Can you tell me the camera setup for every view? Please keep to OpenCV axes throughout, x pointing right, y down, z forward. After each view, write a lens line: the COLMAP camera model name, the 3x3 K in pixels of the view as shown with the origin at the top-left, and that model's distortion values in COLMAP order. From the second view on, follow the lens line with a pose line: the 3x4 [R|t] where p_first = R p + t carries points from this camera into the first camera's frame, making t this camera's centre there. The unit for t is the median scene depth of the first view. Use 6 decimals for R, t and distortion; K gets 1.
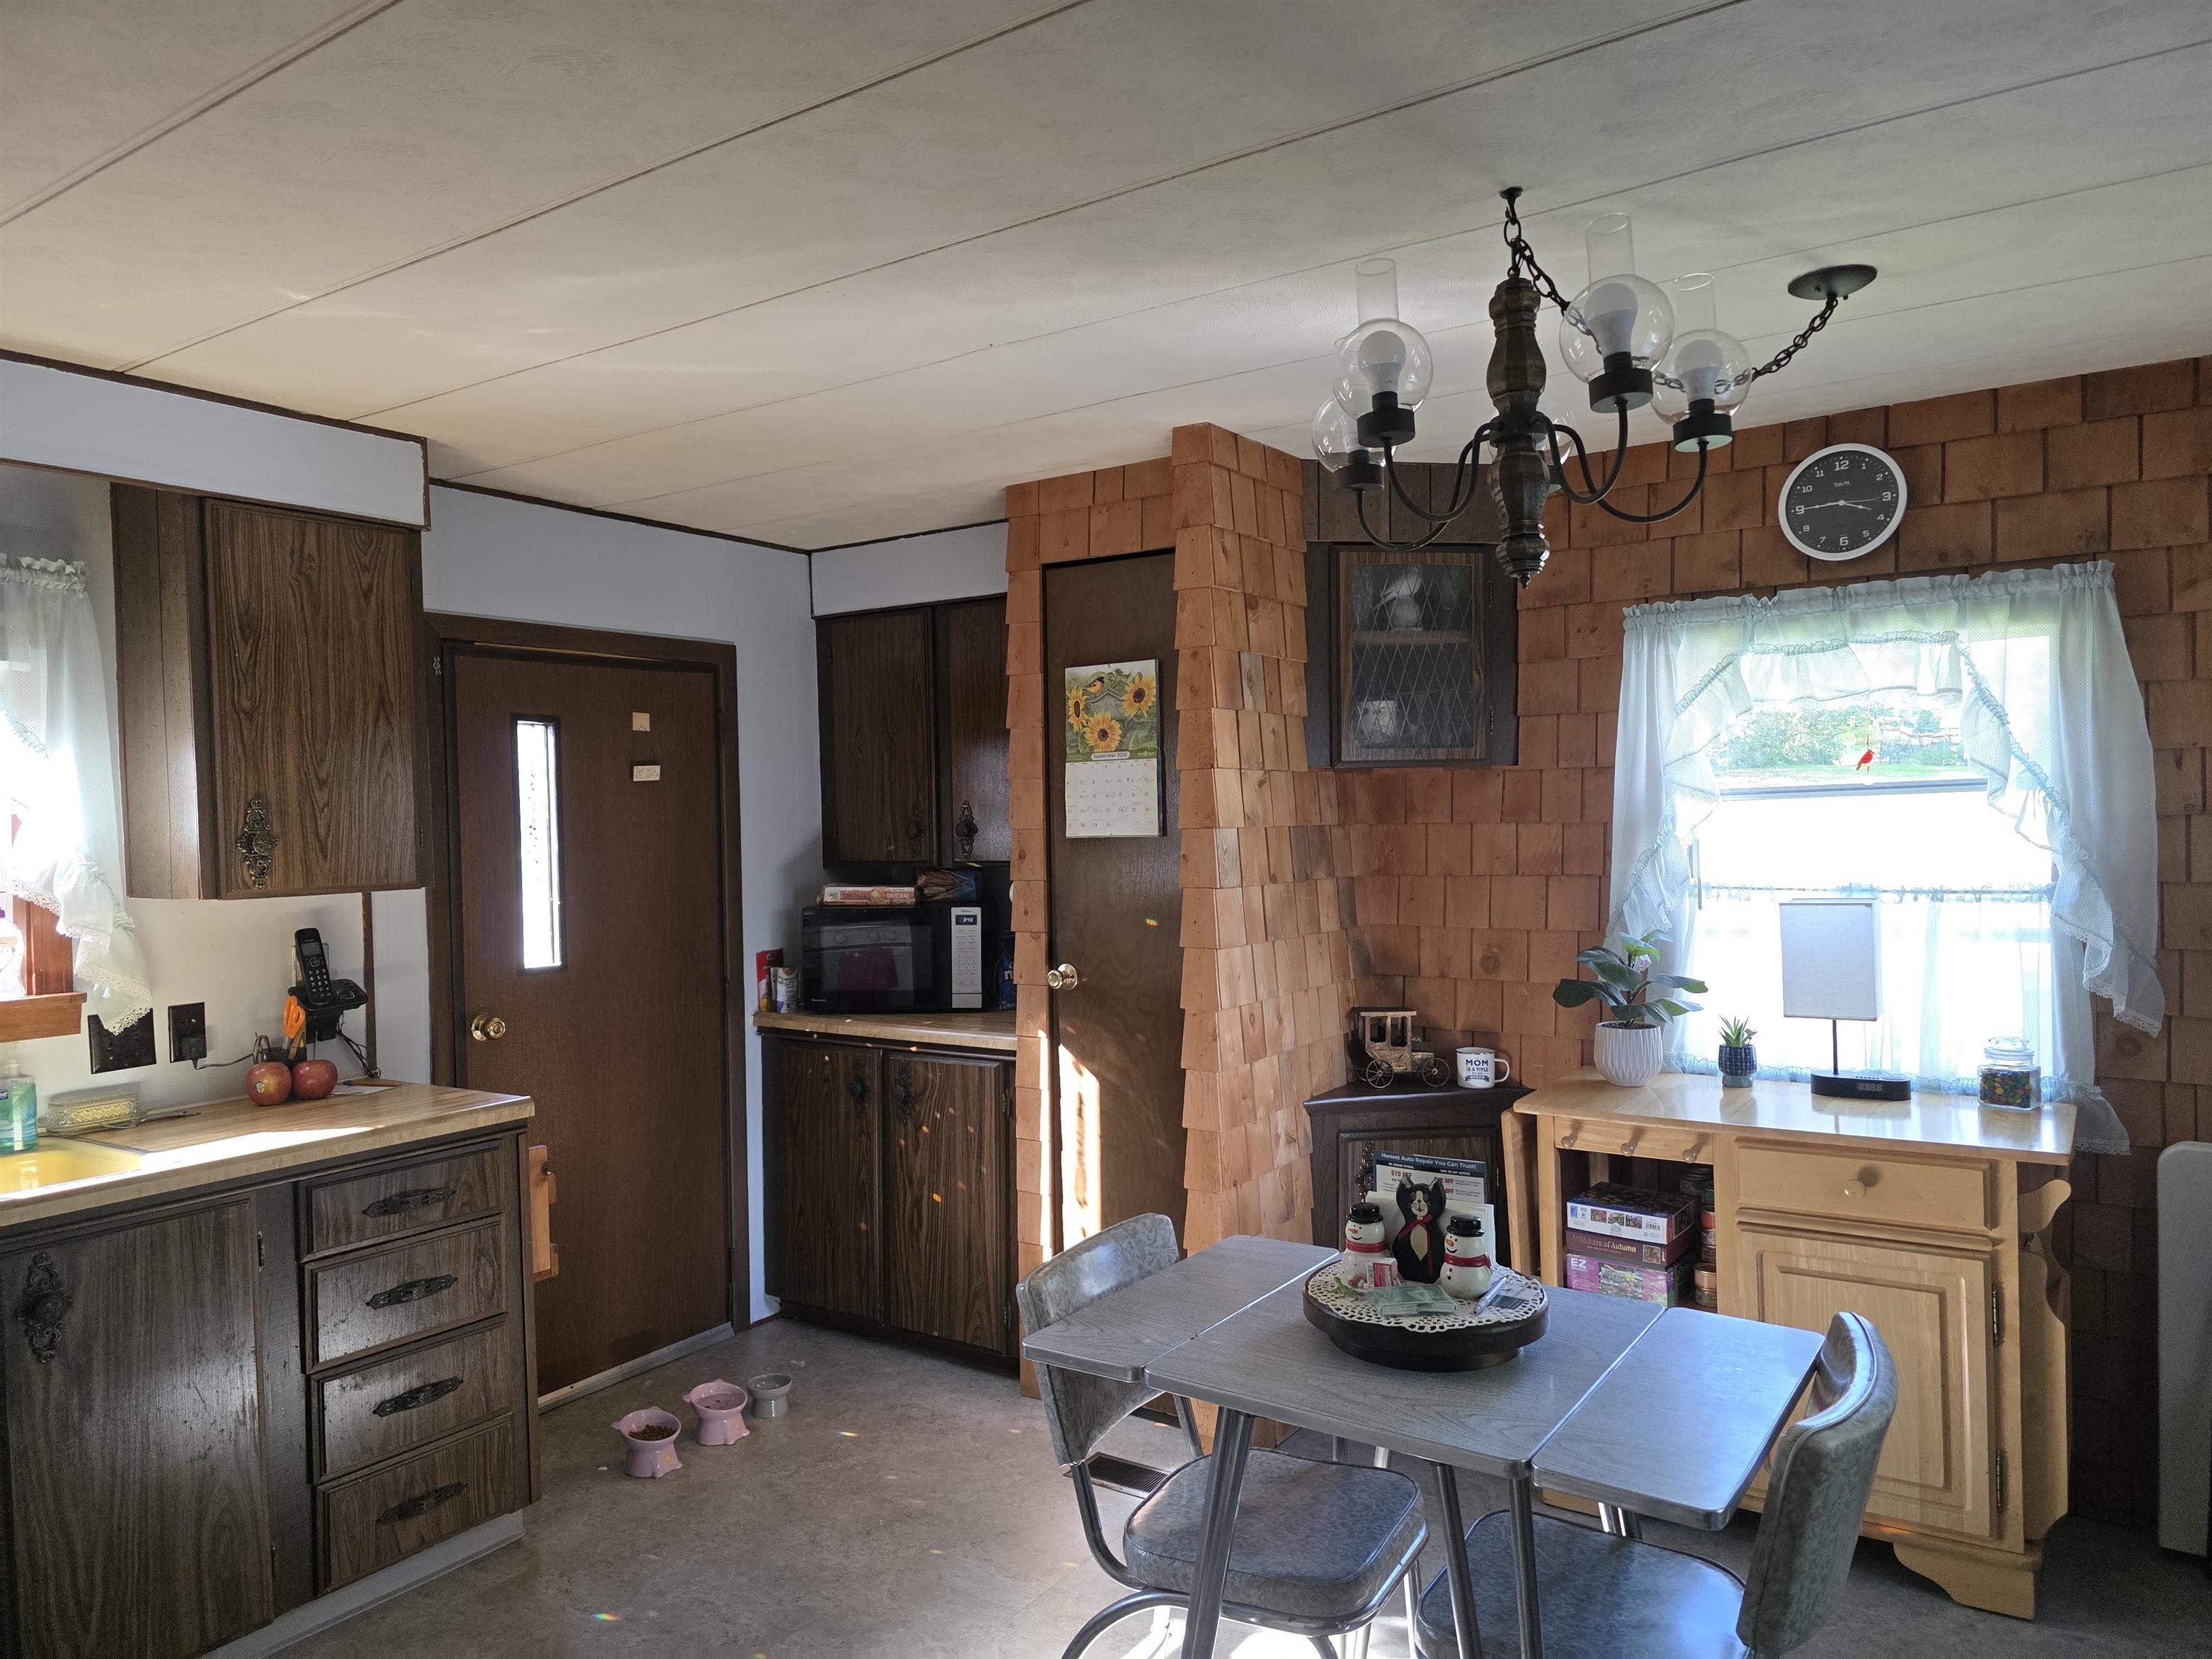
lens RADIAL K [[1474.5, 0, 1106.0], [0, 1474.5, 829.5], [0, 0, 1]] dist [0.005161, 0.002898]
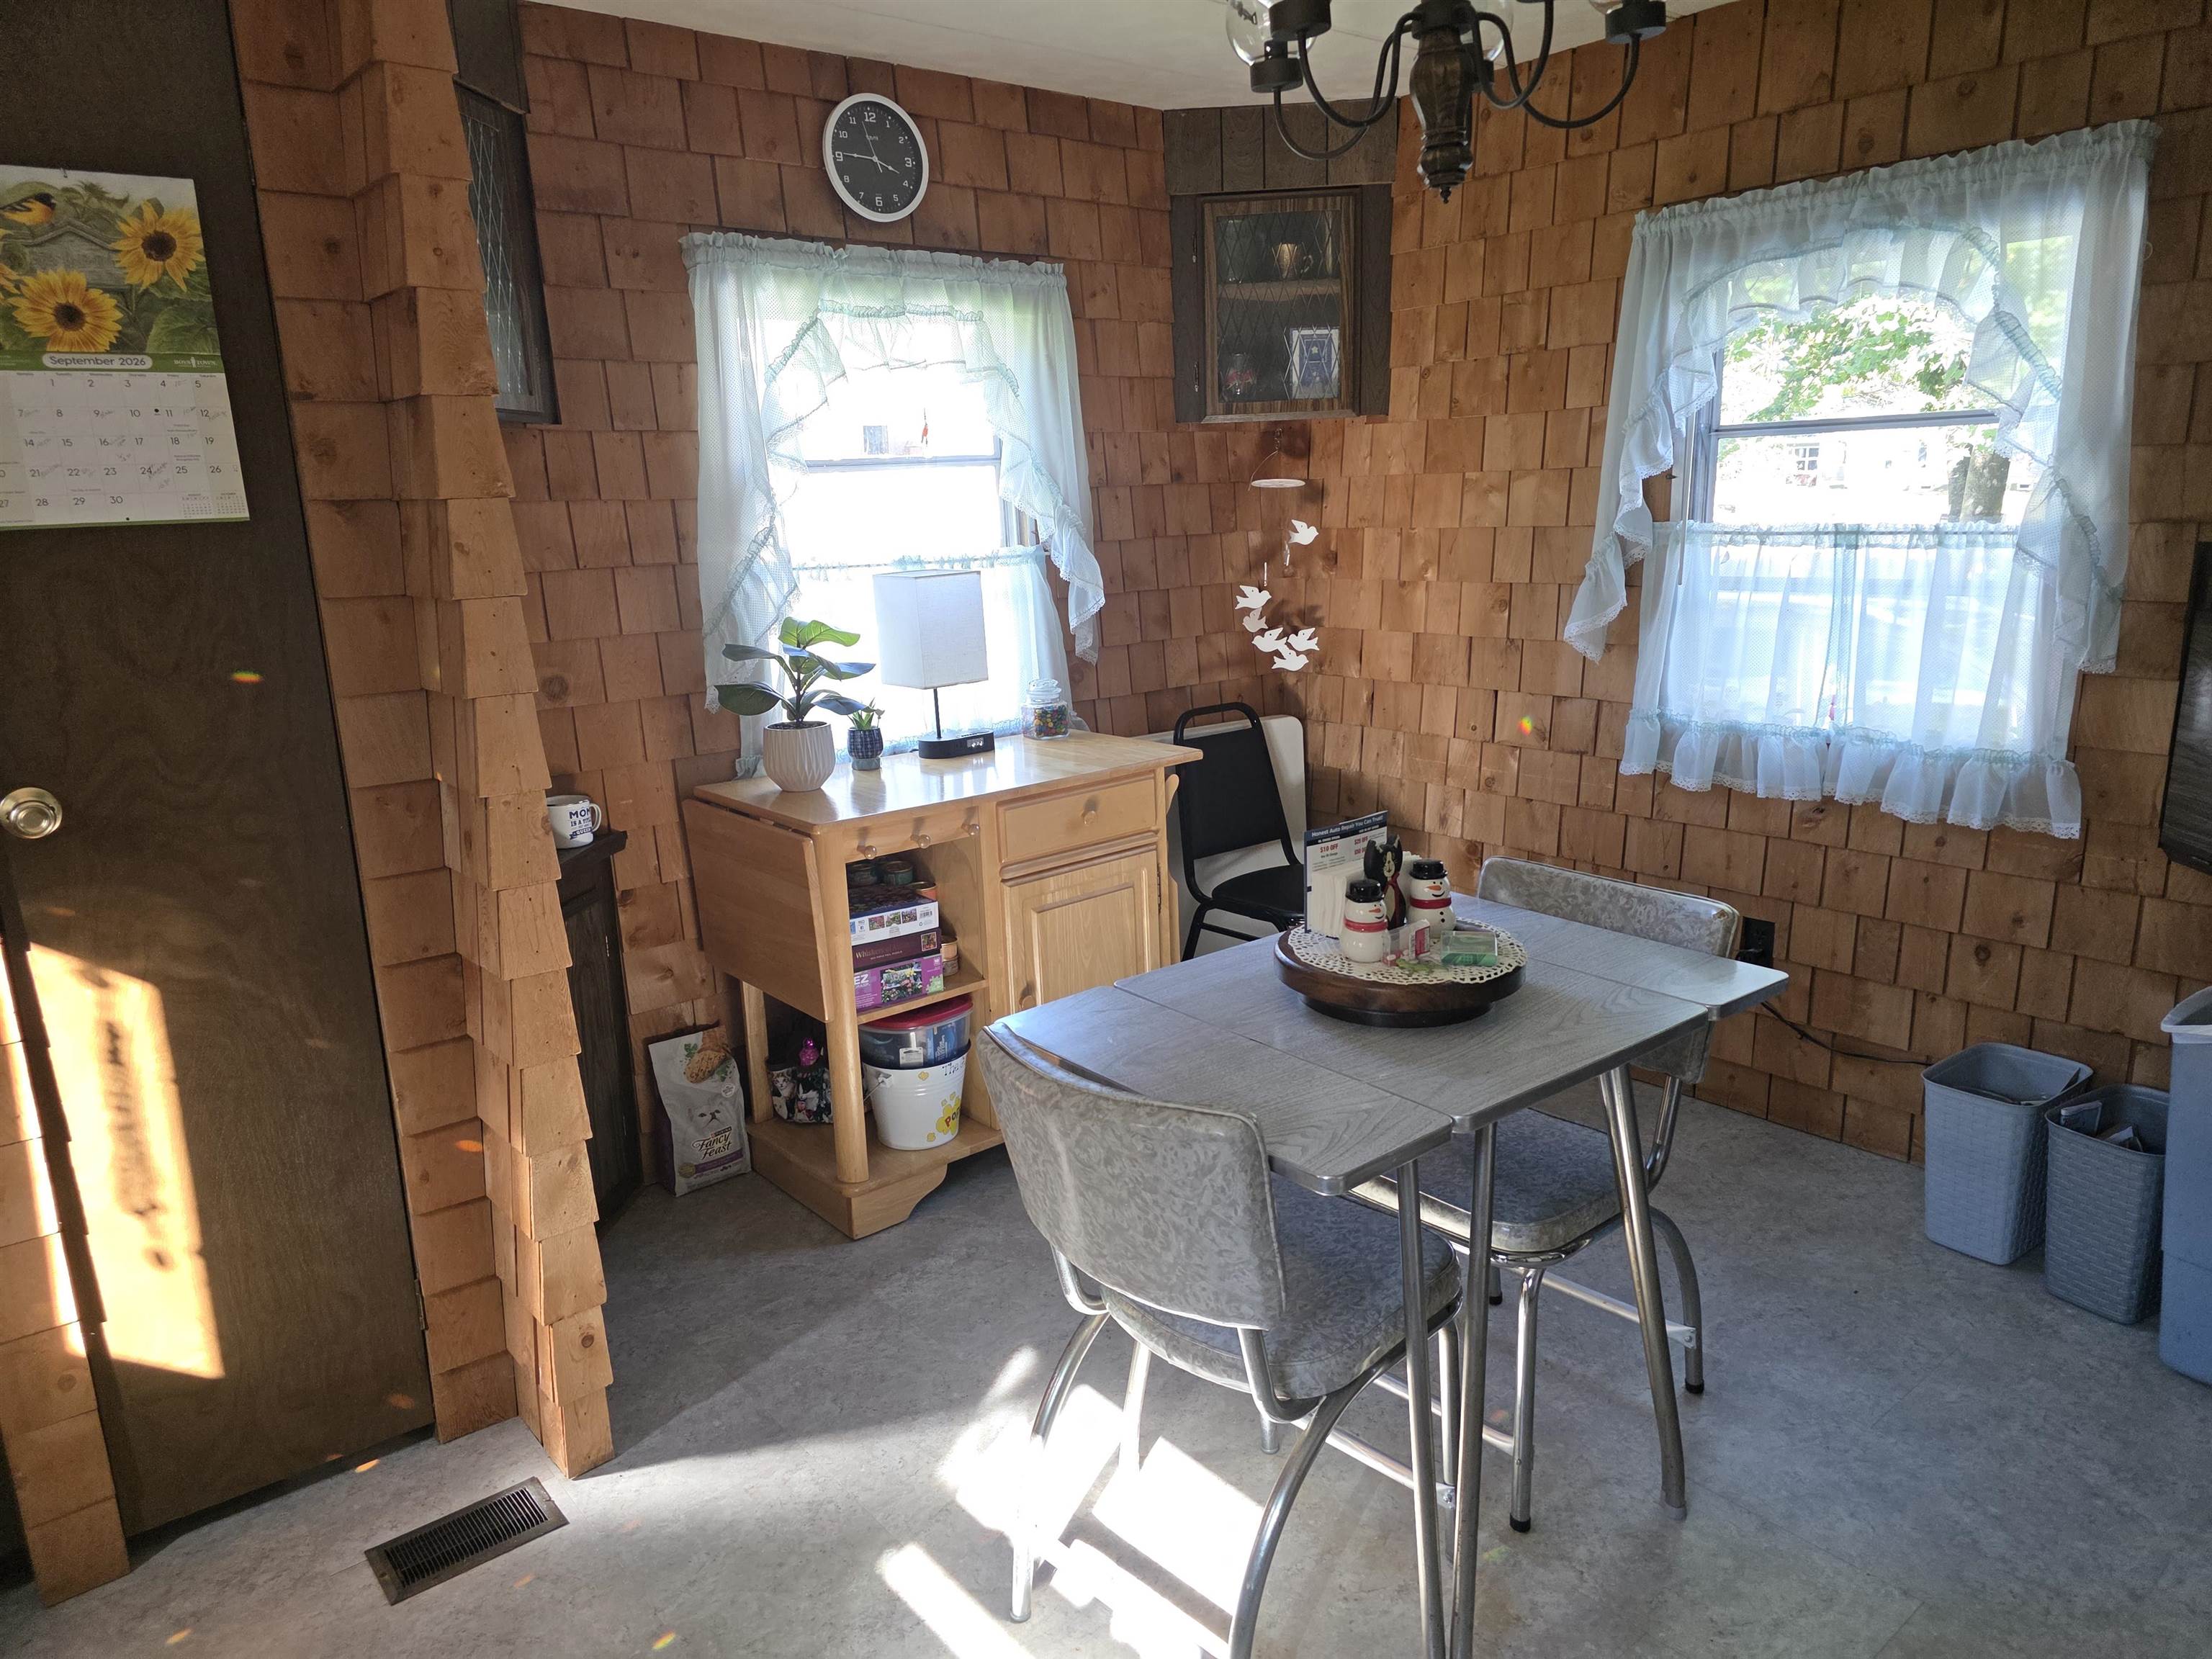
lens RADIAL K [[1463.0, 0, 1106.3], [0, 1463.0, 805.6], [0, 0, 1]] dist [0.050280, -0.041467]
pose [[0.269088, -0.193745, 0.943427, -0.476555], [0.037781, 0.980927, 0.190670, 0.017995], [-0.962374, -0.015663, 0.271276, 0.600163]]
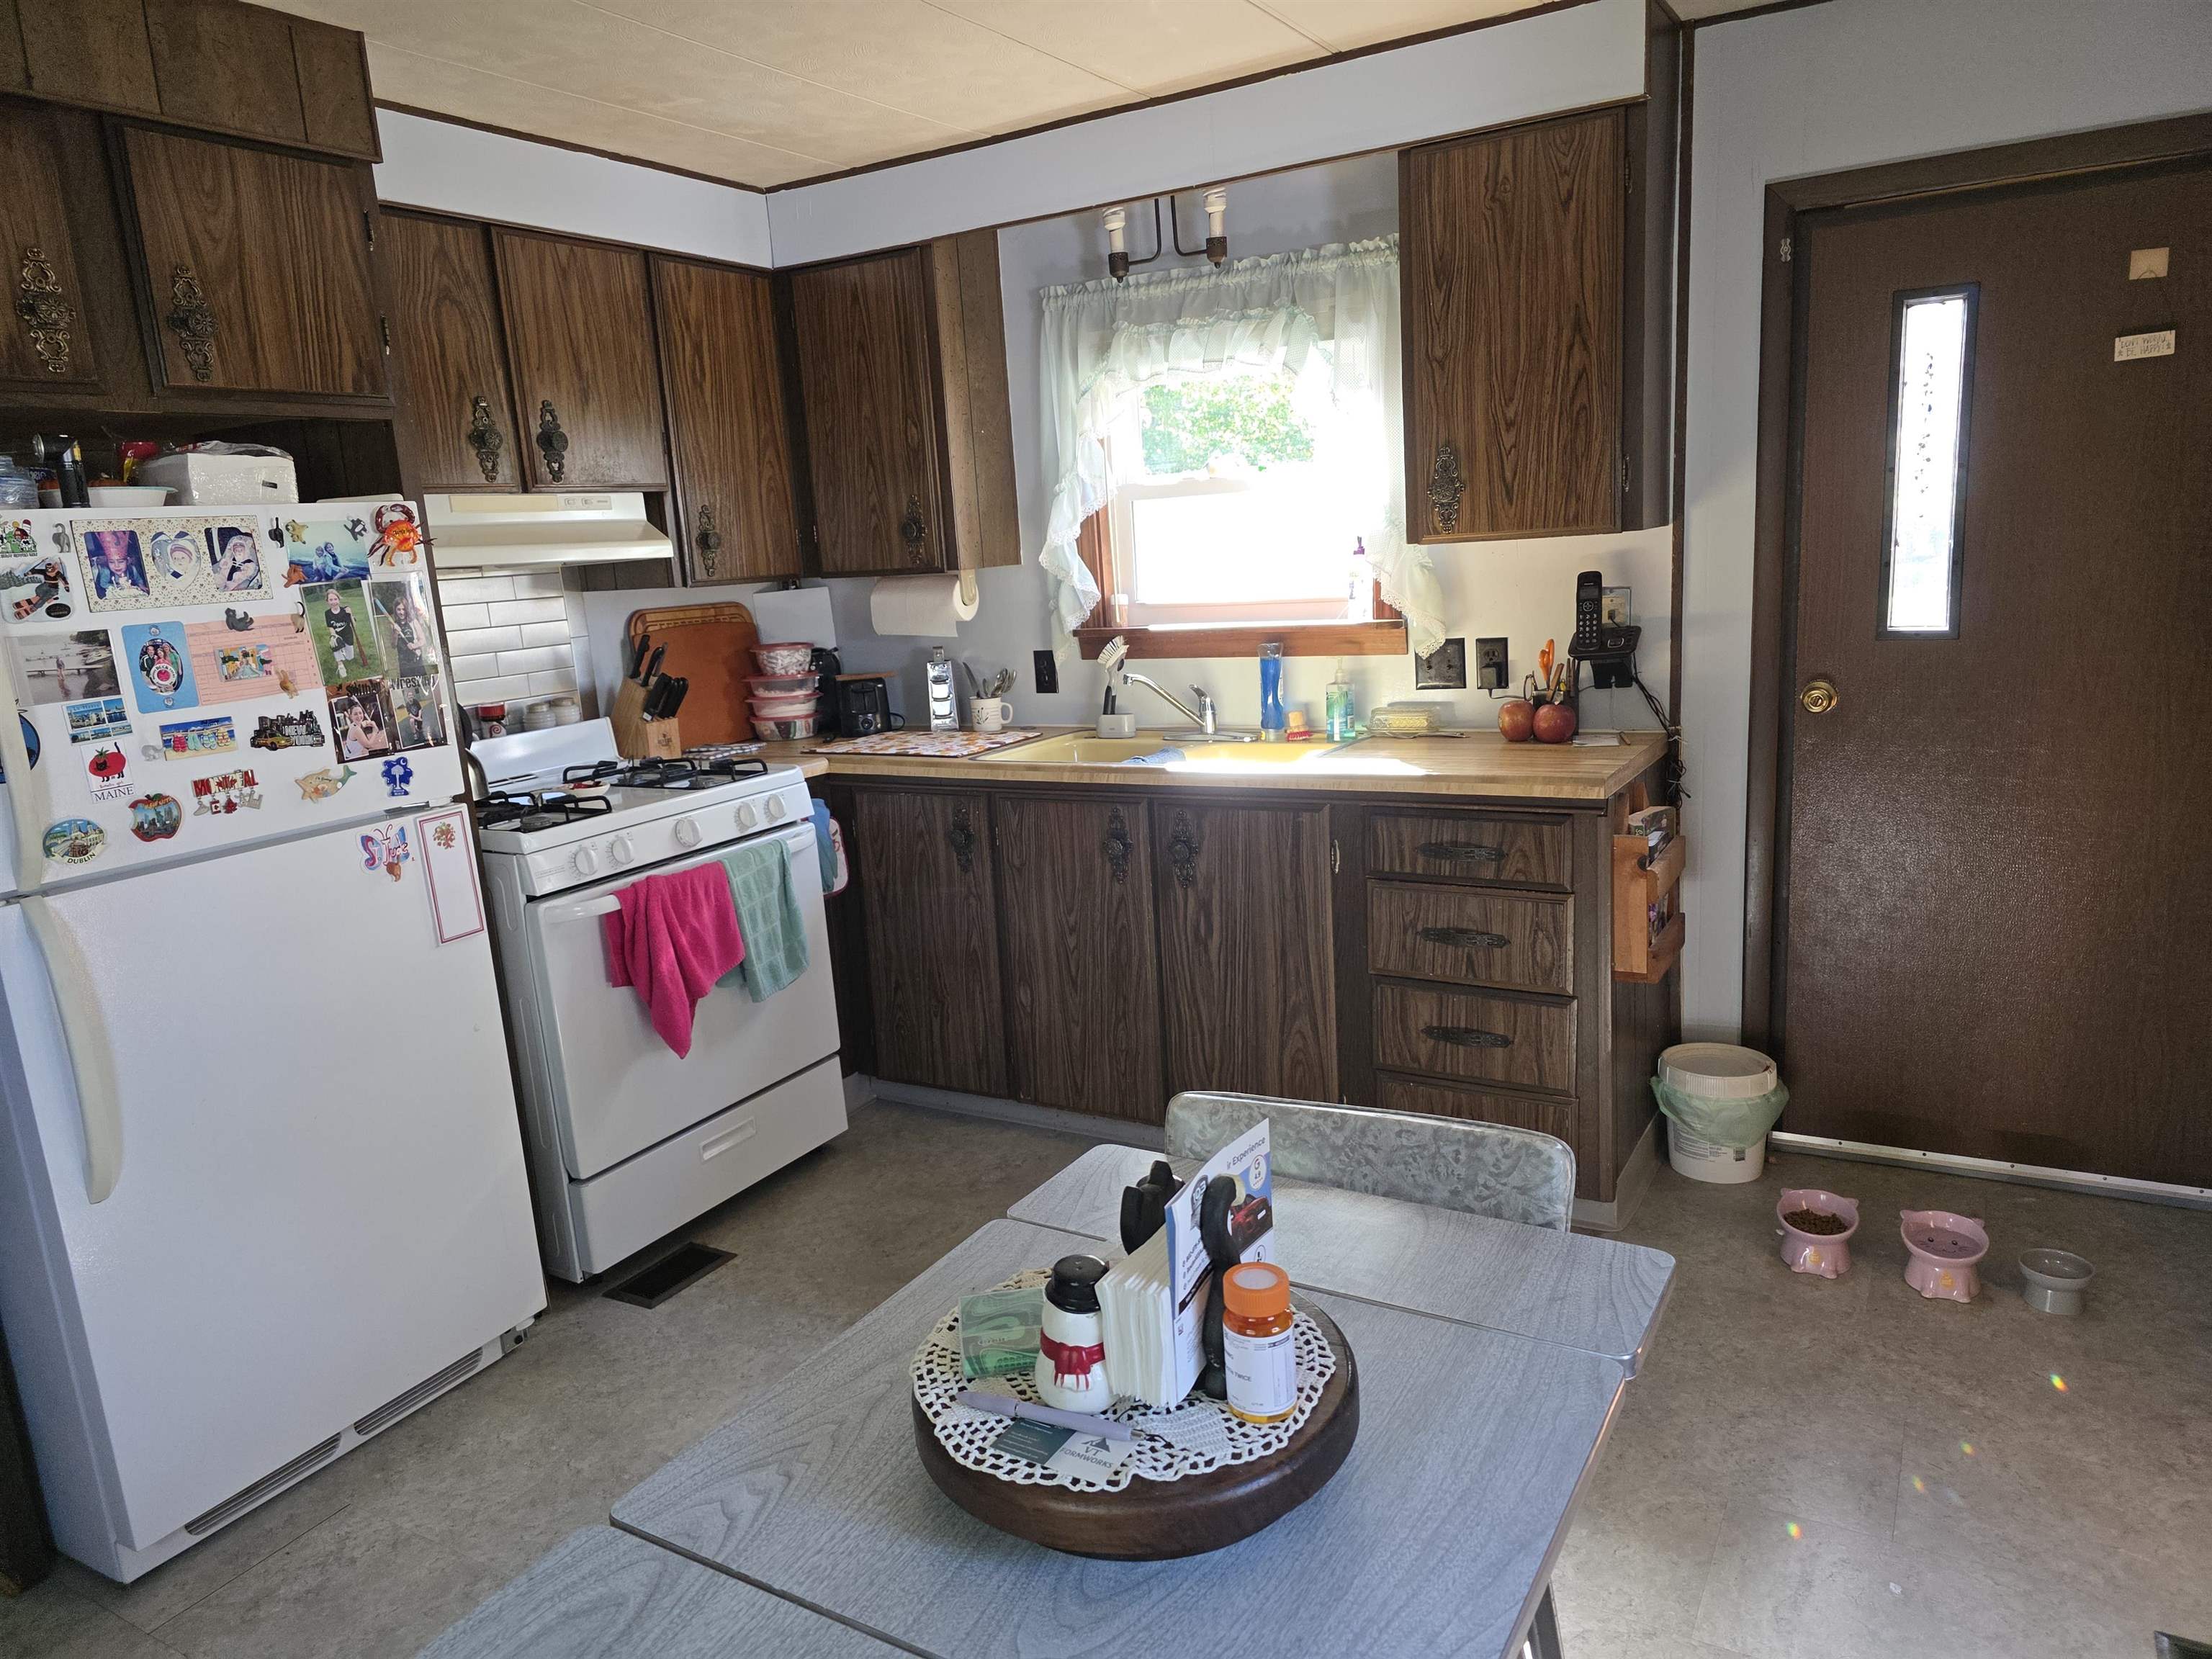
lens RADIAL K [[1476.3, 0, 1098.9], [0, 1476.3, 832.5], [0, 0, 1]] dist [0.052708, -0.039943]
pose [[0.060840, 0.217958, -0.974060, 0.456263], [0.053328, 0.973764, 0.221223, -0.000300], [0.996722, -0.065404, 0.047620, 0.637273]]
